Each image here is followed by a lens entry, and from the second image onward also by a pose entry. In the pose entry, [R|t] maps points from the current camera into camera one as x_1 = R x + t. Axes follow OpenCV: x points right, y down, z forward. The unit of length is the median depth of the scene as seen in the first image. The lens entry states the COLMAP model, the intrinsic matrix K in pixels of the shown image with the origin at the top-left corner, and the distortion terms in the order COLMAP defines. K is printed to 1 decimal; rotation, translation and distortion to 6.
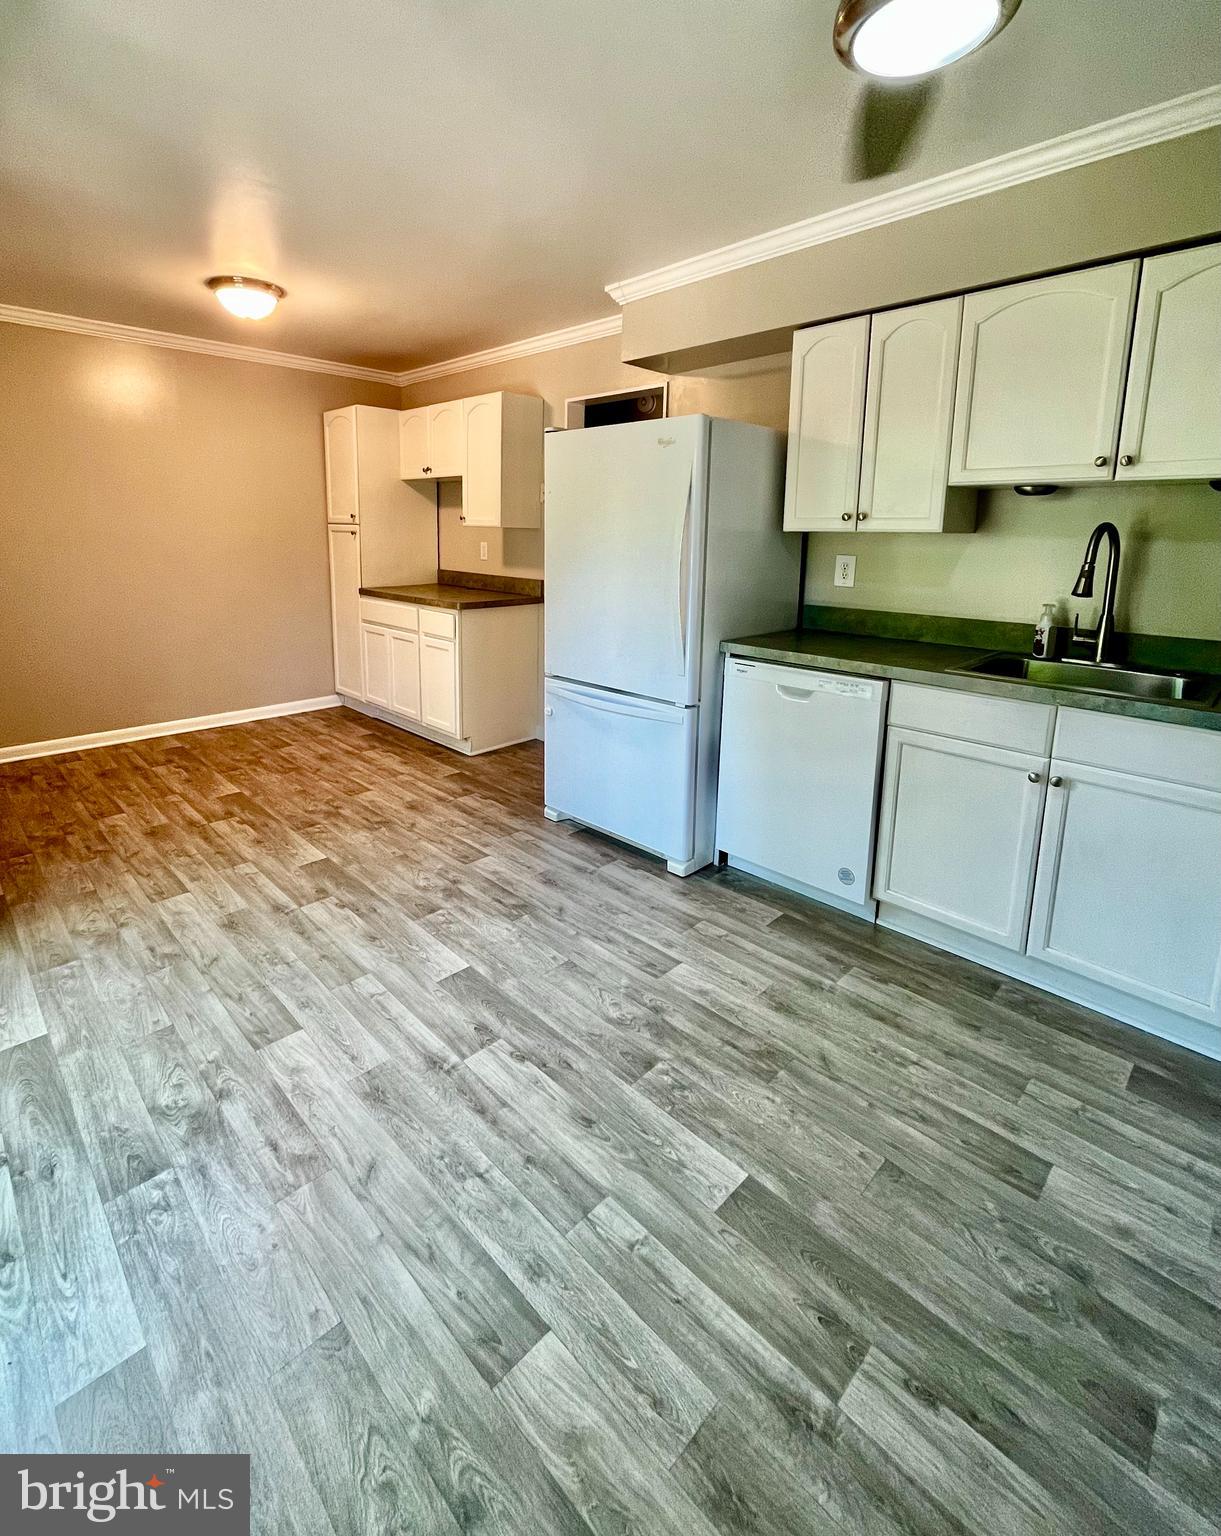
lens RADIAL K [[553.7, 0, 606.1], [0, 553.7, 694.6], [0, 0, 1]] dist [-0.017824, 0.004004]
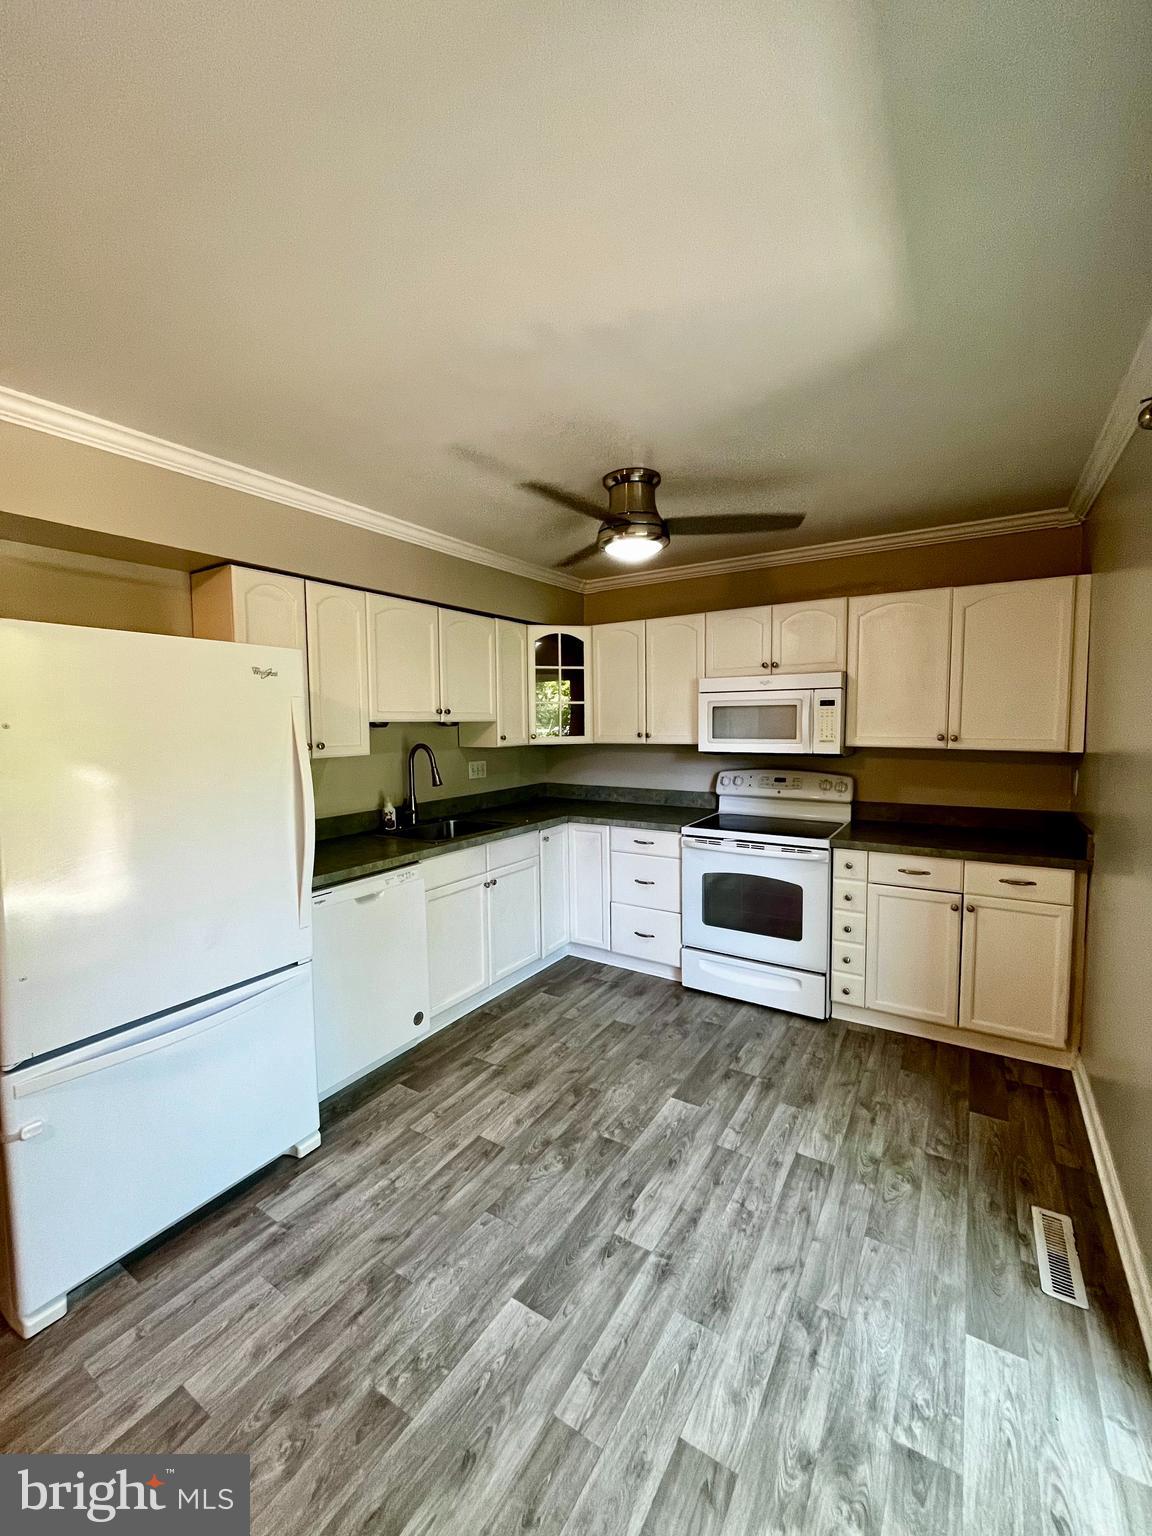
lens RADIAL K [[611.8, 0, 583.8], [0, 611.8, 762.9], [0, 0, 1]] dist [-0.012817, -0.000141]
pose [[-0.110482, -0.082412, 0.990455, -1.095001], [0.294934, 0.948948, 0.111857, -0.266124], [-0.949109, 0.304477, -0.080536, 0.836351]]
